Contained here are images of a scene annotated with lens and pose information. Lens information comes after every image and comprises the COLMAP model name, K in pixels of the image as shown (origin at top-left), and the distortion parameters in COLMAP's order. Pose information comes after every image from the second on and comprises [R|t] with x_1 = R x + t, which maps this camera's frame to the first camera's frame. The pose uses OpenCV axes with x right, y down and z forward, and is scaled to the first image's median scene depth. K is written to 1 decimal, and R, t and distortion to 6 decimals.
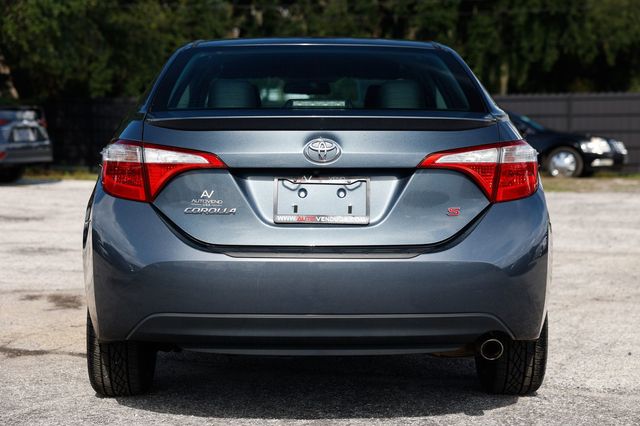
lens RADIAL K [[1221.7, 0, 317.7], [0, 1221.7, 187.0], [0, 0, 1]] dist [0.237758, 0.000000]
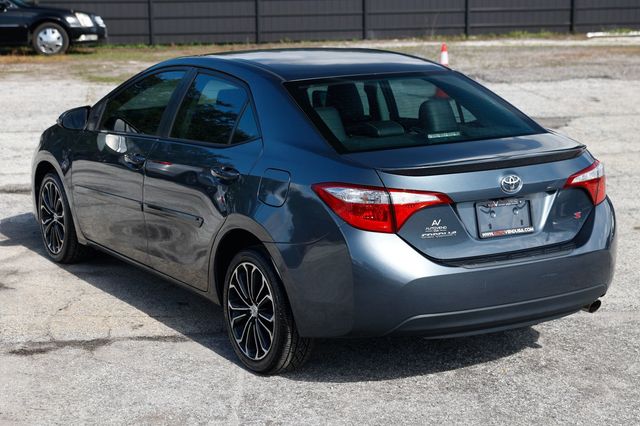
lens RADIAL K [[1221.7, 0, 318.8], [0, 1221.7, 214.1], [0, 0, 1]] dist [0.237758, 0.000000]
pose [[0.874892, -0.107833, 0.472161, -0.700008], [0.037578, 0.987074, 0.155798, -0.182164], [-0.482858, -0.118564, 0.867635, -0.083361]]
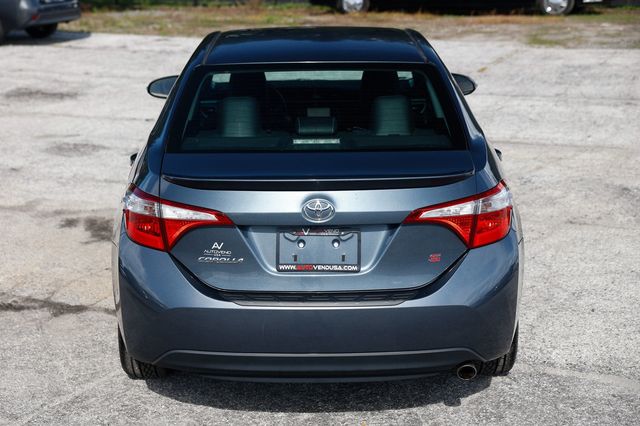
lens RADIAL K [[1113.1, 0, 303.6], [0, 1113.1, 210.4], [0, 0, 1]] dist [0.188392, 0.000000]
pose [[0.999711, -0.006234, -0.023228, 0.011629], [0.010525, 0.981827, 0.189484, -0.185868], [0.021624, -0.189674, 0.981609, -0.006054]]
